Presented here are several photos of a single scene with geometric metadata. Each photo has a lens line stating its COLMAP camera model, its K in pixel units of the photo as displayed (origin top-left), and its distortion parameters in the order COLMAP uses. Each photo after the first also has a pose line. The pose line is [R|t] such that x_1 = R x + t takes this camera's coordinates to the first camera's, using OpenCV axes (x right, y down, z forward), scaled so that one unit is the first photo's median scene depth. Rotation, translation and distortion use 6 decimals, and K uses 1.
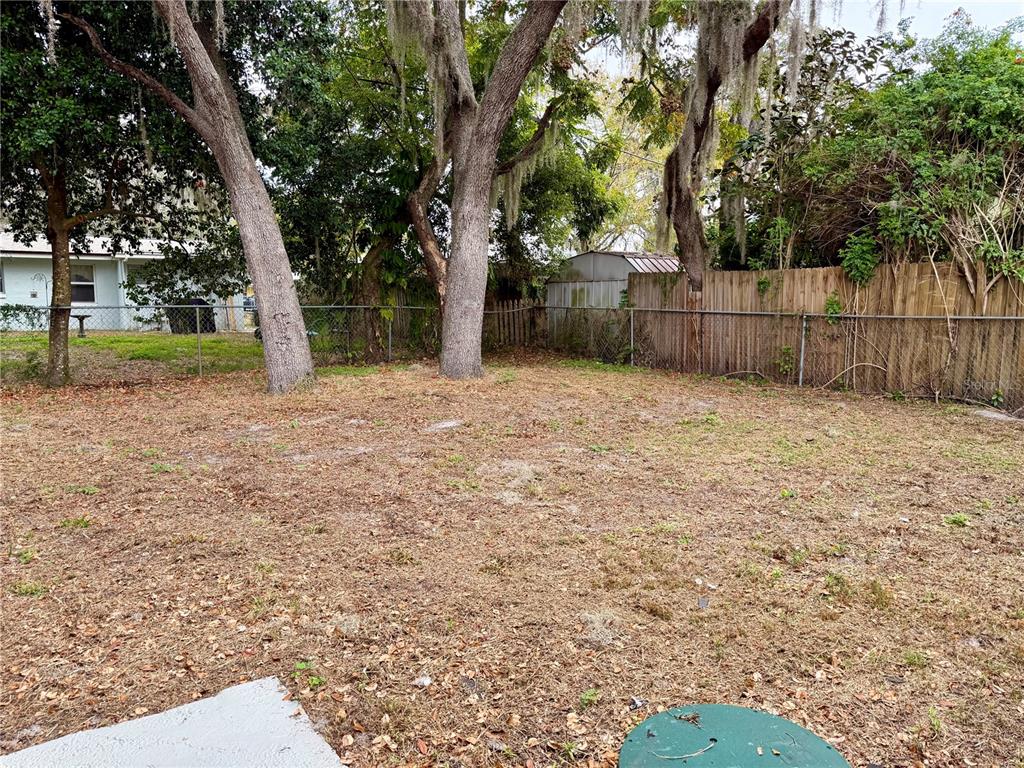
lens RADIAL K [[724.3, 0, 508.6], [0, 724.3, 388.2], [0, 0, 1]] dist [0.125439, -0.140369]
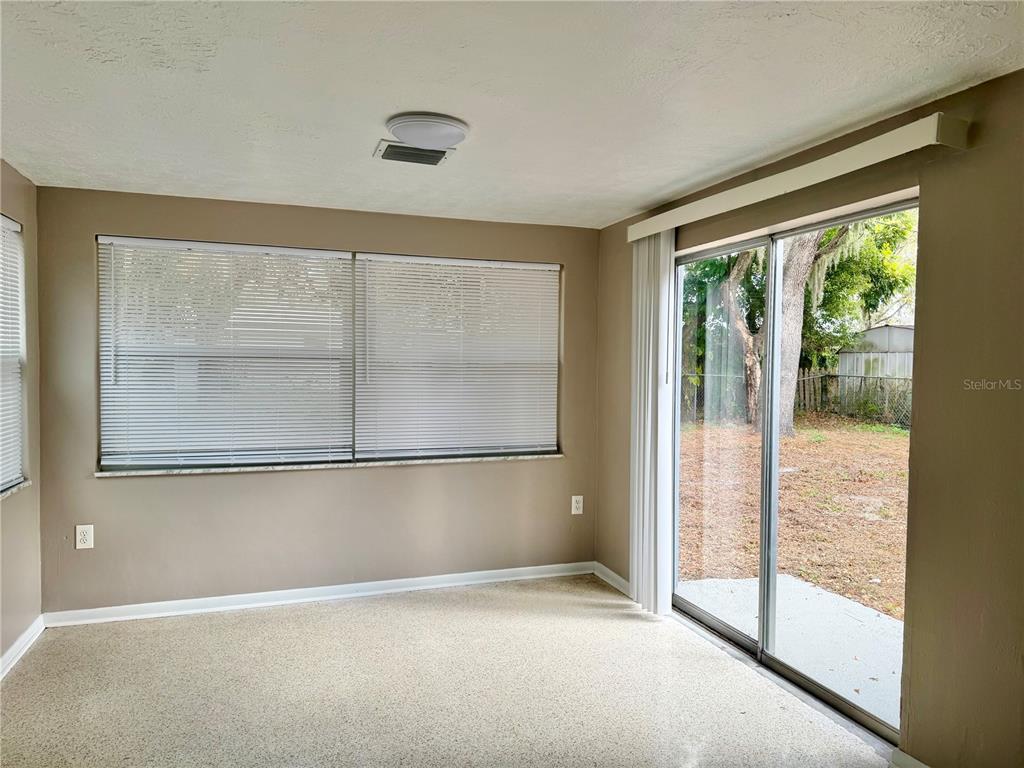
lens RADIAL K [[712.6, 0, 512.0], [0, 712.6, 384.0], [0, 0, 1]] dist [0.078308, -0.126956]
pose [[0.946359, 0.014555, -0.322789, -0.063272], [-0.043828, 0.995535, -0.083607, 0.012347], [0.320130, 0.093270, 0.942771, -0.172875]]
